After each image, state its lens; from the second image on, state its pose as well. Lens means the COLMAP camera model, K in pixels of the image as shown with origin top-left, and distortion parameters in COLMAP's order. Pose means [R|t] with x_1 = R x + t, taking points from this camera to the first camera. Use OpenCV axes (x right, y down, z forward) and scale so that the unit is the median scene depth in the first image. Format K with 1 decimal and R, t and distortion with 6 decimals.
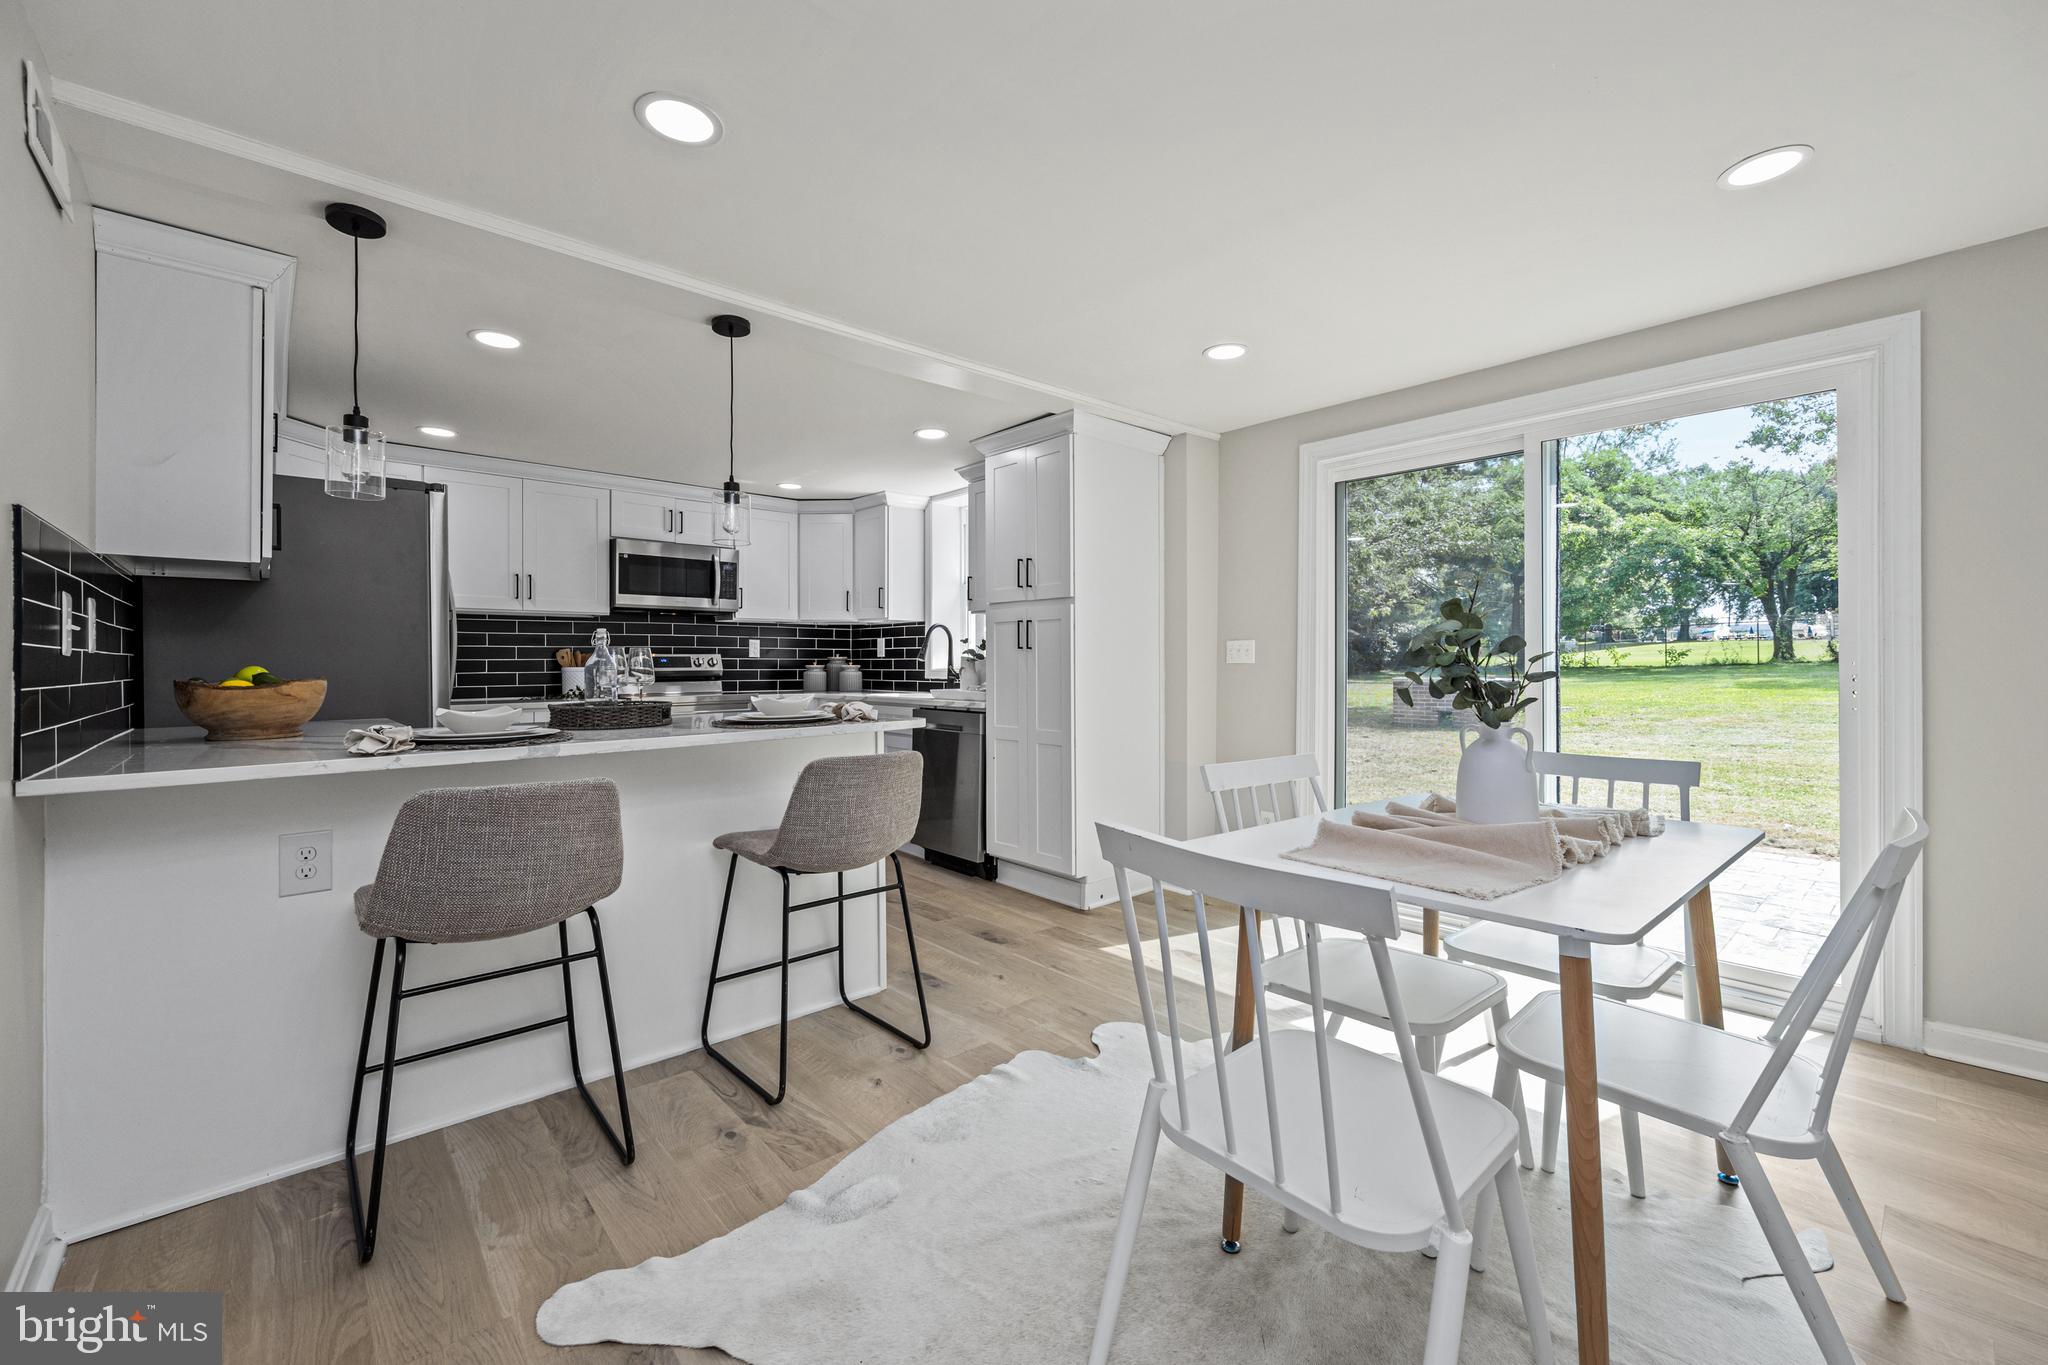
lens RADIAL K [[826.6, 0, 1020.4], [0, 826.6, 661.2], [0, 0, 1]] dist [-0.001349, -0.000002]
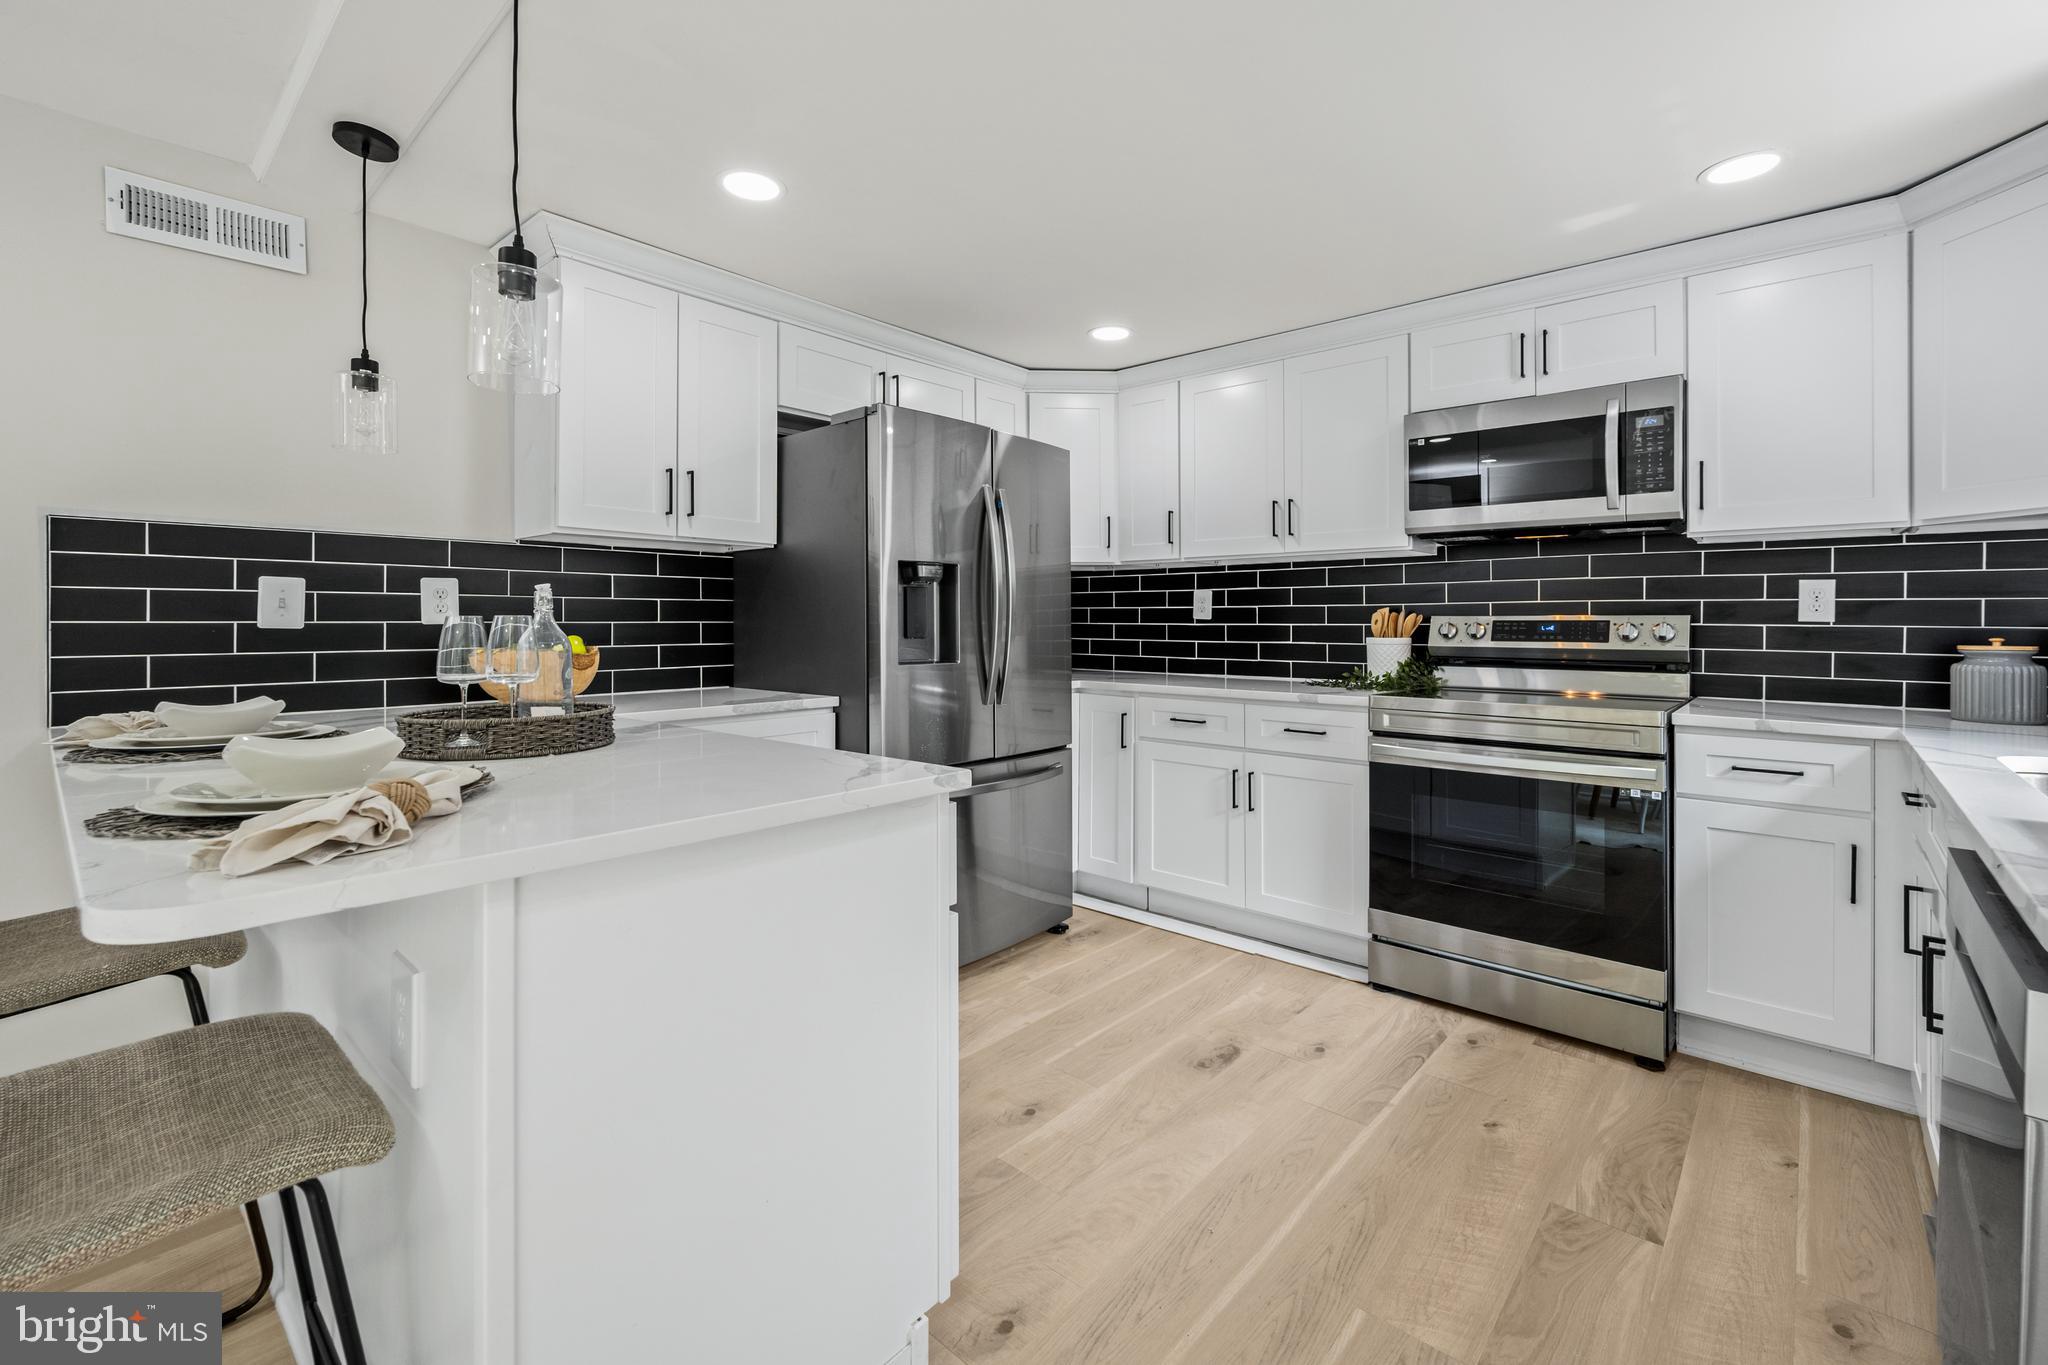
lens RADIAL K [[874.7, 0, 1029.5], [0, 874.7, 618.8], [0, 0, 1]] dist [0.000430, 0.000029]
pose [[0.106529, 0.002552, -0.994306, 0.083520], [-0.000873, 0.999997, 0.002473, -0.008051], [0.994309, 0.000605, 0.106531, 0.637150]]
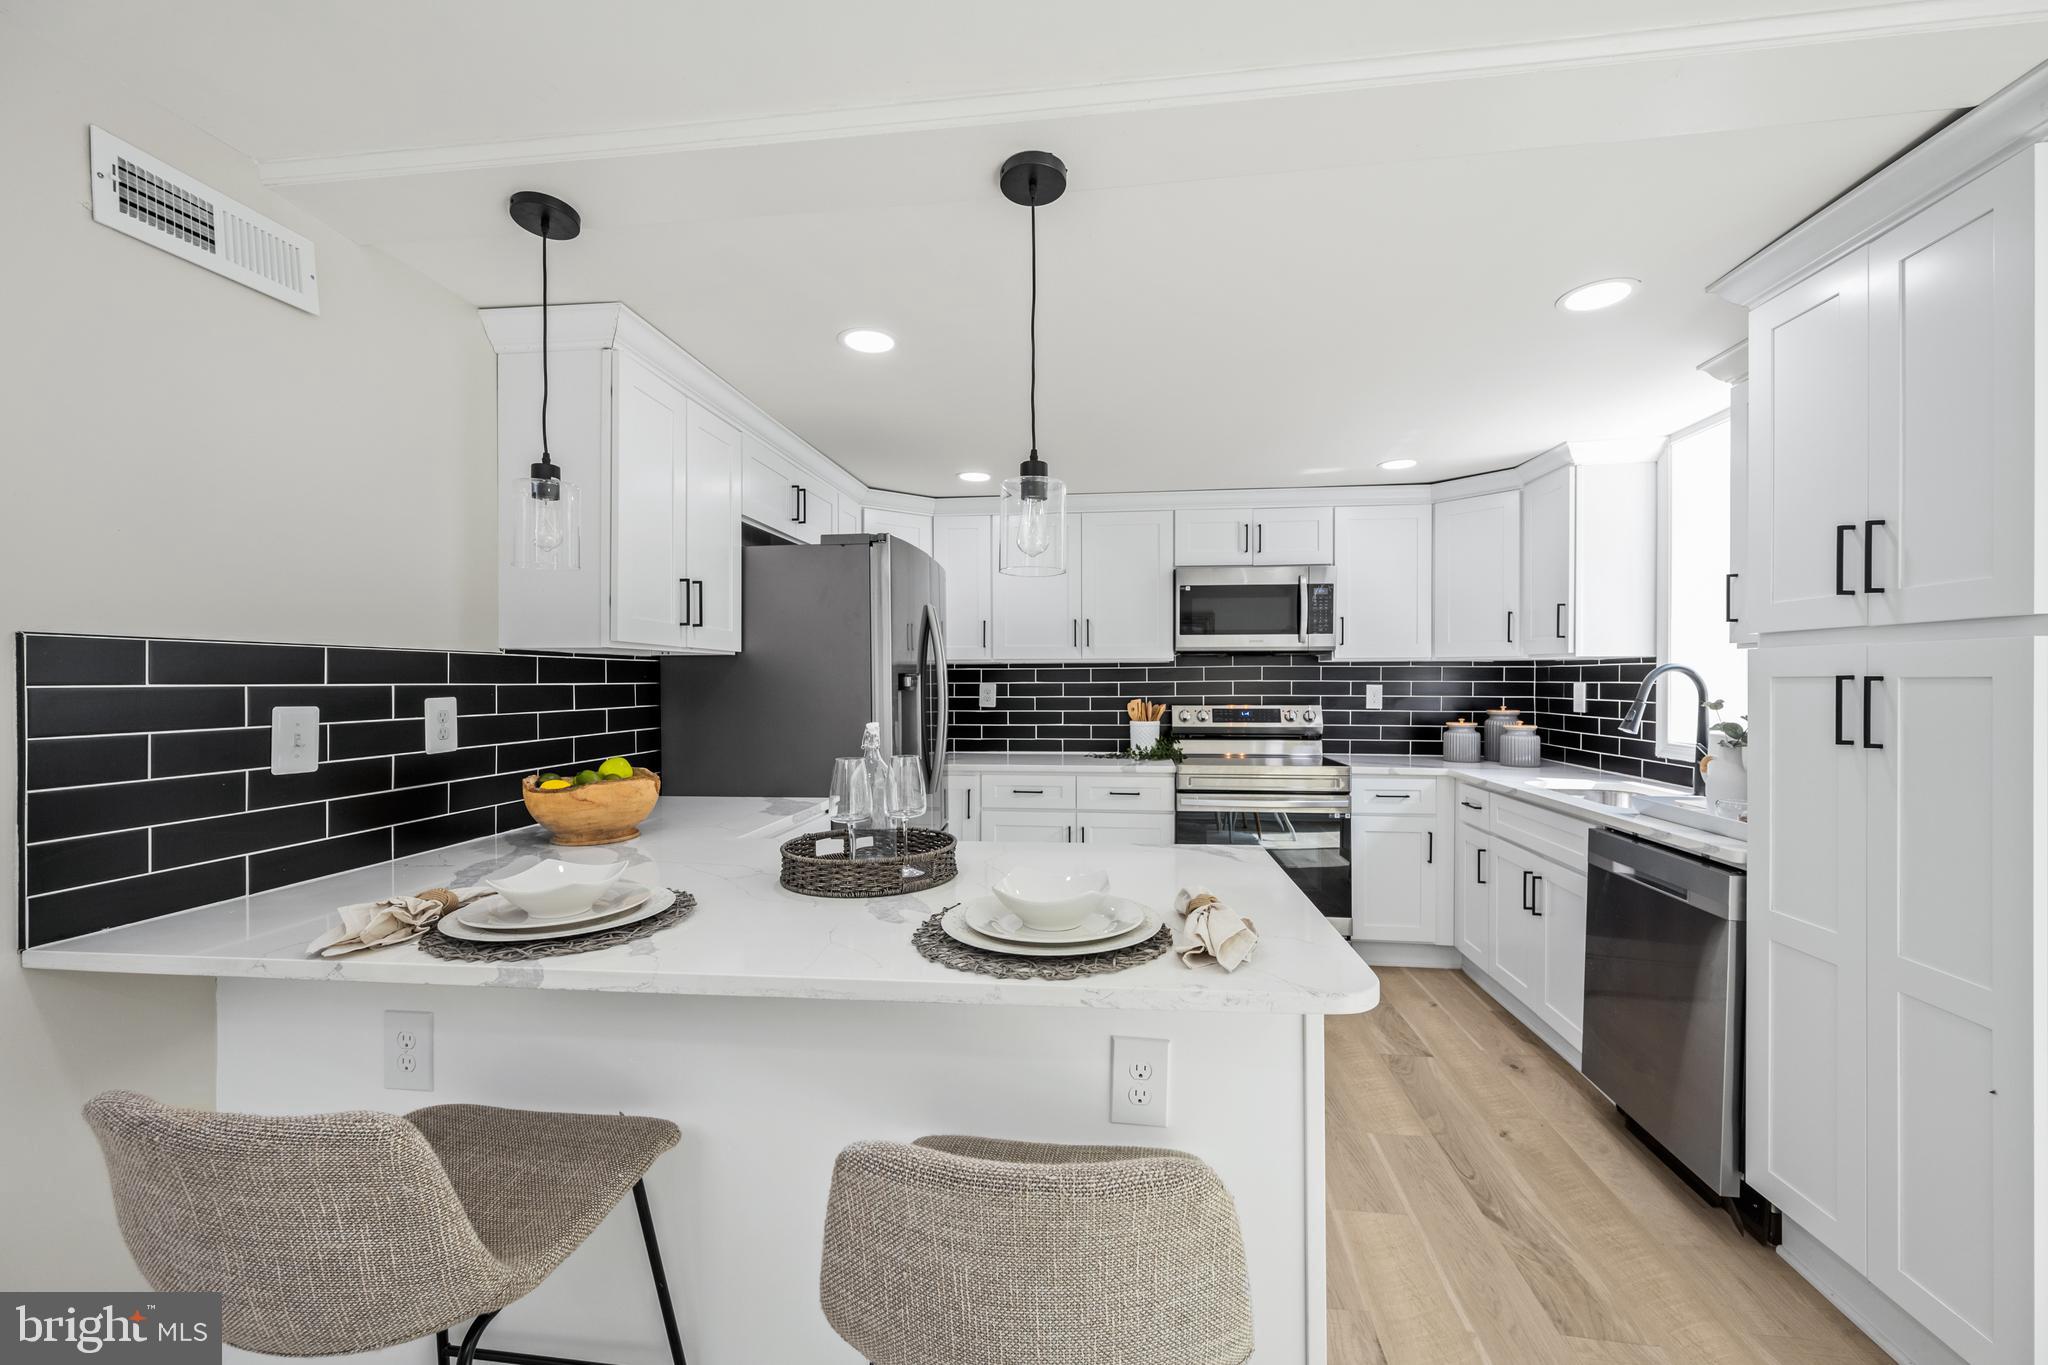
lens RADIAL K [[820.1, 0, 1027.4], [0, 820.1, 684.6], [0, 0, 1]] dist [0.000243, -0.000020]
pose [[0.652300, 0.006869, -0.757930, 0.033719], [0.000298, 0.999957, 0.009320, -0.037730], [0.757961, -0.006305, 0.652270, 0.331185]]
